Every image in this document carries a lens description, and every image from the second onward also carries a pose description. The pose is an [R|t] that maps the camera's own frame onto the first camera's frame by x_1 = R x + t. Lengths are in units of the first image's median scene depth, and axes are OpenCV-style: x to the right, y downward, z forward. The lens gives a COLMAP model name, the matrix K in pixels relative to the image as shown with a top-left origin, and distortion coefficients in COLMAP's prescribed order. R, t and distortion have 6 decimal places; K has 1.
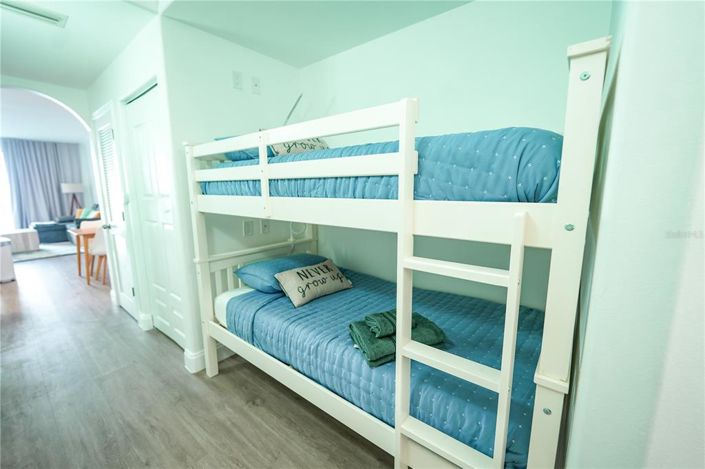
lens RADIAL K [[286.5, 0, 351.1], [0, 286.5, 229.2], [0, 0, 1]] dist [-0.005495, -0.002185]
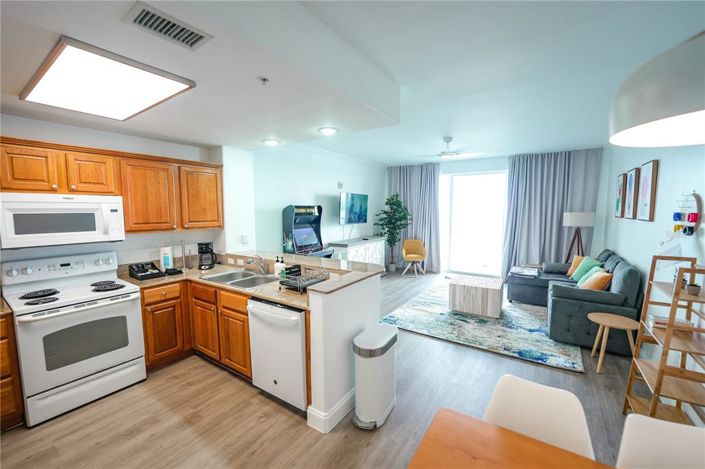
lens RADIAL K [[286.5, 0, 352.3], [0, 286.5, 235.7], [0, 0, 1]] dist [-0.005495, -0.002185]
pose [[0.067730, 0.103484, -0.992322, -0.380221], [-0.153928, 0.983782, 0.092087, -0.090312], [0.985758, 0.146509, 0.082560, 0.458393]]
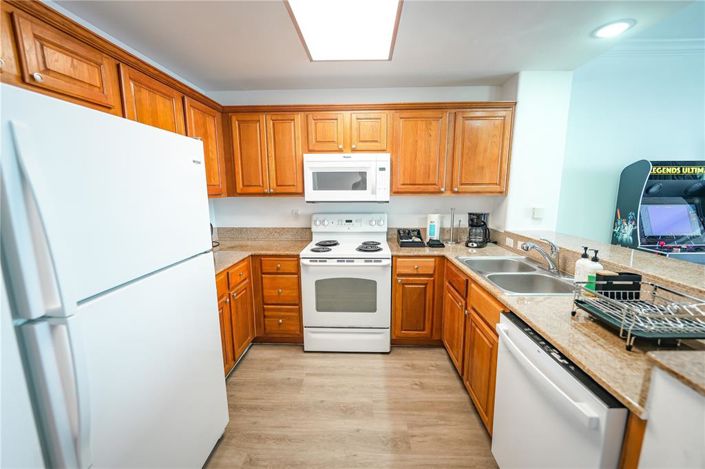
lens RADIAL K [[286.5, 0, 354.3], [0, 286.5, 235.9], [0, 0, 1]] dist [-0.005495, -0.002185]
pose [[-0.804191, 0.113670, -0.583401, -0.512633], [-0.079699, 0.952056, 0.295360, -0.066891], [0.589004, 0.284023, -0.756575, 0.448941]]
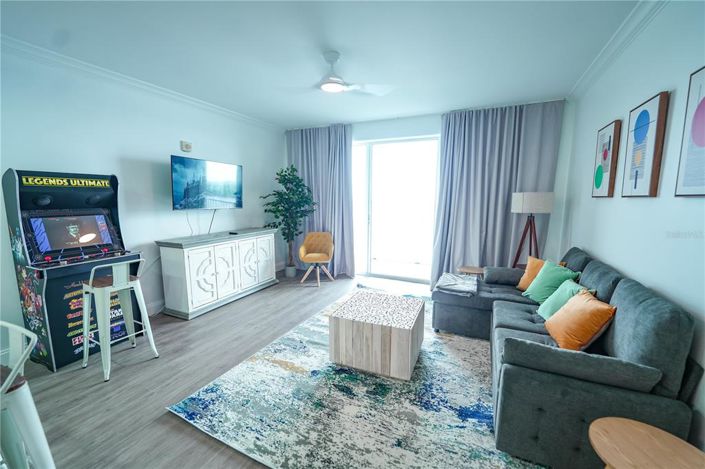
lens RADIAL K [[286.5, 0, 352.8], [0, 286.5, 235.3], [0, 0, 1]] dist [-0.005495, -0.002185]
pose [[0.226188, 0.140246, -0.963935, -0.610713], [-0.160589, 0.981409, 0.105106, -0.097914], [0.960755, 0.131024, 0.244505, 0.634700]]
